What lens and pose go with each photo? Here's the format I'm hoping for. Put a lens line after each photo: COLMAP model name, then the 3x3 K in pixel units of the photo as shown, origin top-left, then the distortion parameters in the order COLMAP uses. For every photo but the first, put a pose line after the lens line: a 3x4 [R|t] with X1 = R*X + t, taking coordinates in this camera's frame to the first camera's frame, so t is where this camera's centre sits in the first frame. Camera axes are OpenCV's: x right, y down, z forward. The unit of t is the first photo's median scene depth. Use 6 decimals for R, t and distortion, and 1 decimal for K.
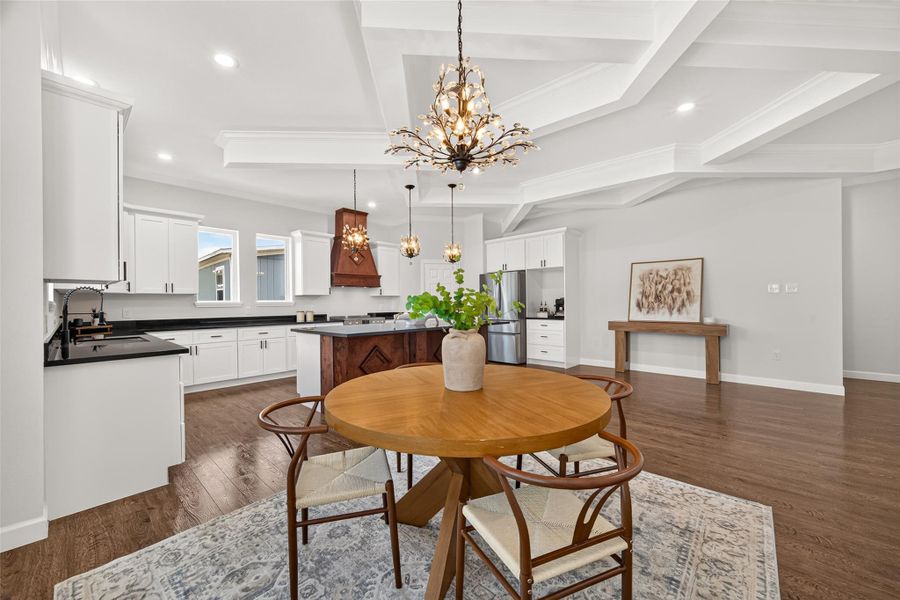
lens RADIAL K [[353.1, 0, 451.0], [0, 353.1, 302.4], [0, 0, 1]] dist [0.006463, -0.000623]
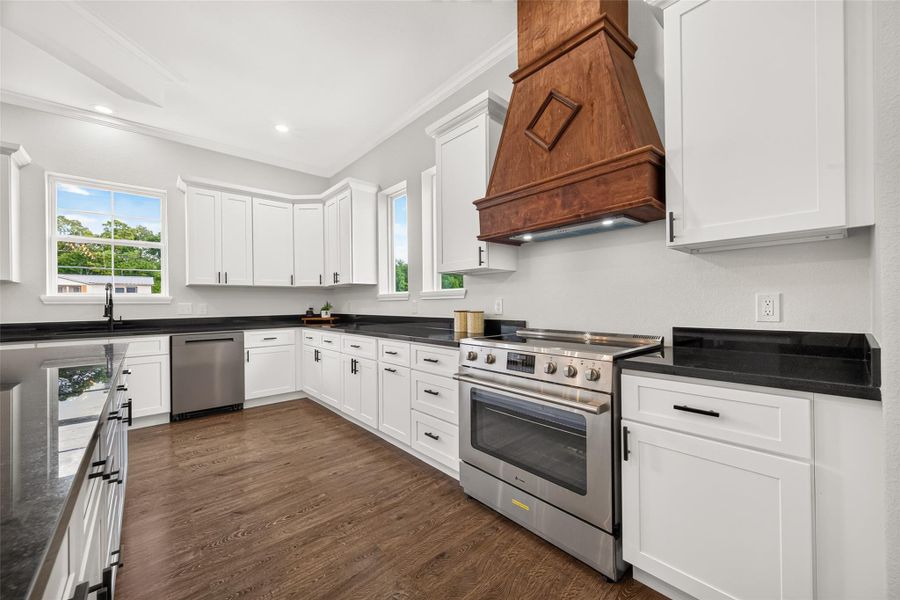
lens RADIAL K [[353.1, 0, 451.0], [0, 353.1, 301.9], [0, 0, 1]] dist [0.006463, -0.000623]
pose [[-0.100360, 0.005834, -0.994934, 0.019295], [0.012614, 0.999910, 0.004591, 0.015973], [0.994871, -0.012089, -0.100424, 1.281713]]
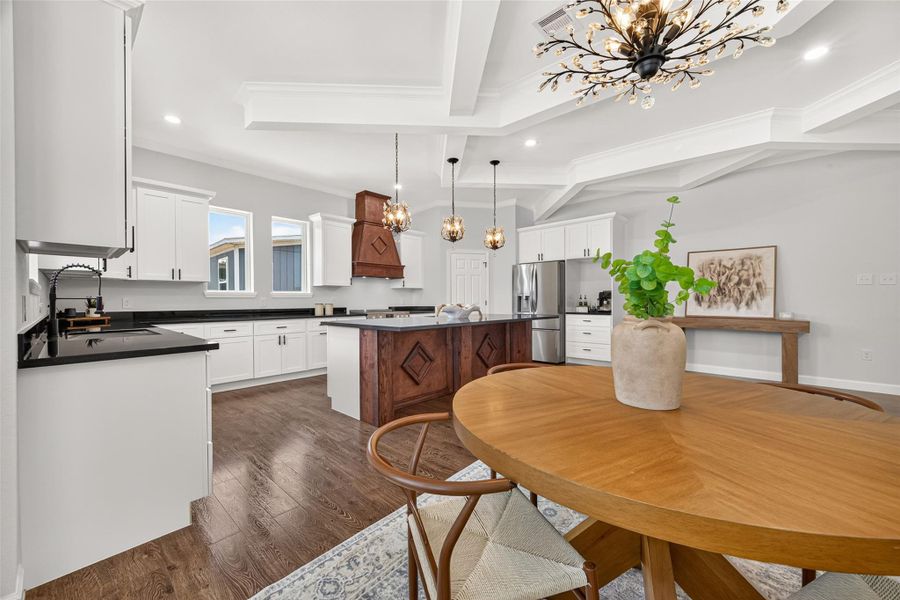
lens RADIAL K [[353.1, 0, 450.8], [0, 353.1, 302.2], [0, 0, 1]] dist [0.006463, -0.000623]
pose [[0.999940, 0.005797, 0.009323, -0.121733], [-0.005856, 0.999963, 0.006360, 0.016731], [-0.009285, -0.006414, 0.999936, 0.117610]]
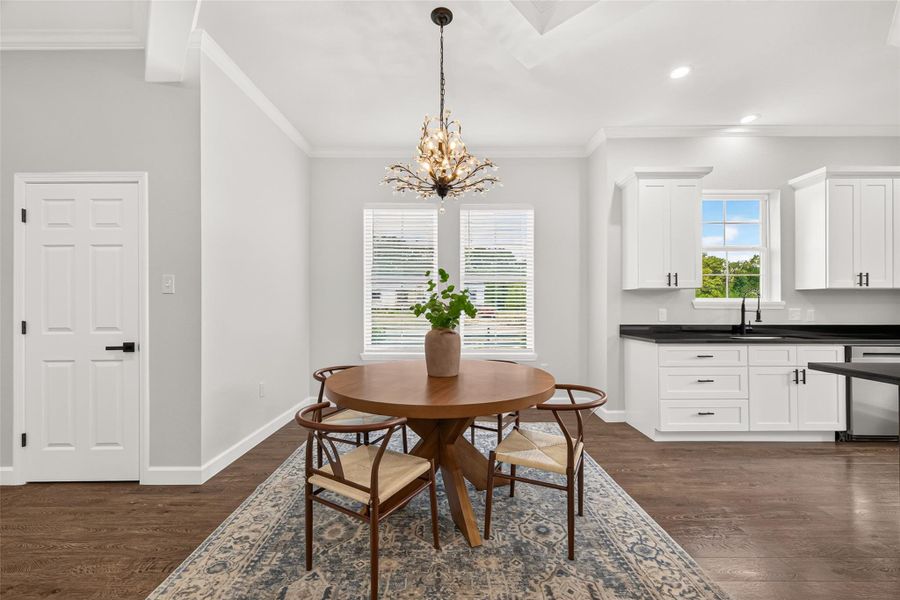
lens RADIAL K [[353.1, 0, 450.5], [0, 353.1, 303.6], [0, 0, 1]] dist [0.006463, -0.000623]
pose [[-0.739156, 0.003253, -0.673526, 0.301244], [0.005456, 0.999984, -0.001158, 0.001674], [0.673512, -0.004530, -0.739163, 0.688761]]
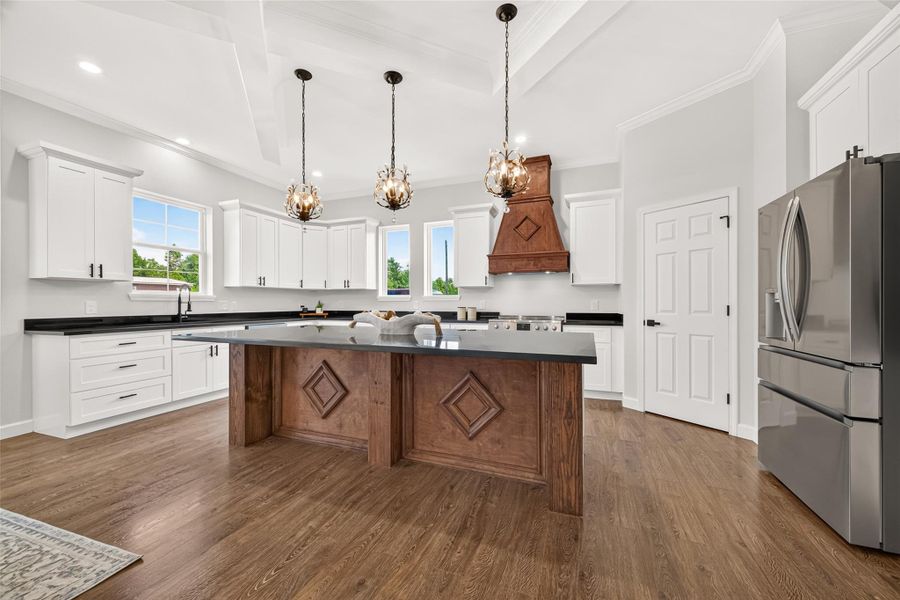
lens RADIAL K [[353.1, 0, 454.5], [0, 353.1, 303.0], [0, 0, 1]] dist [0.006463, -0.000623]
pose [[0.370532, 0.010240, -0.928763, 0.403679], [-0.002510, 0.999947, 0.010023, 0.009542], [0.928816, -0.001382, 0.370538, 0.847158]]
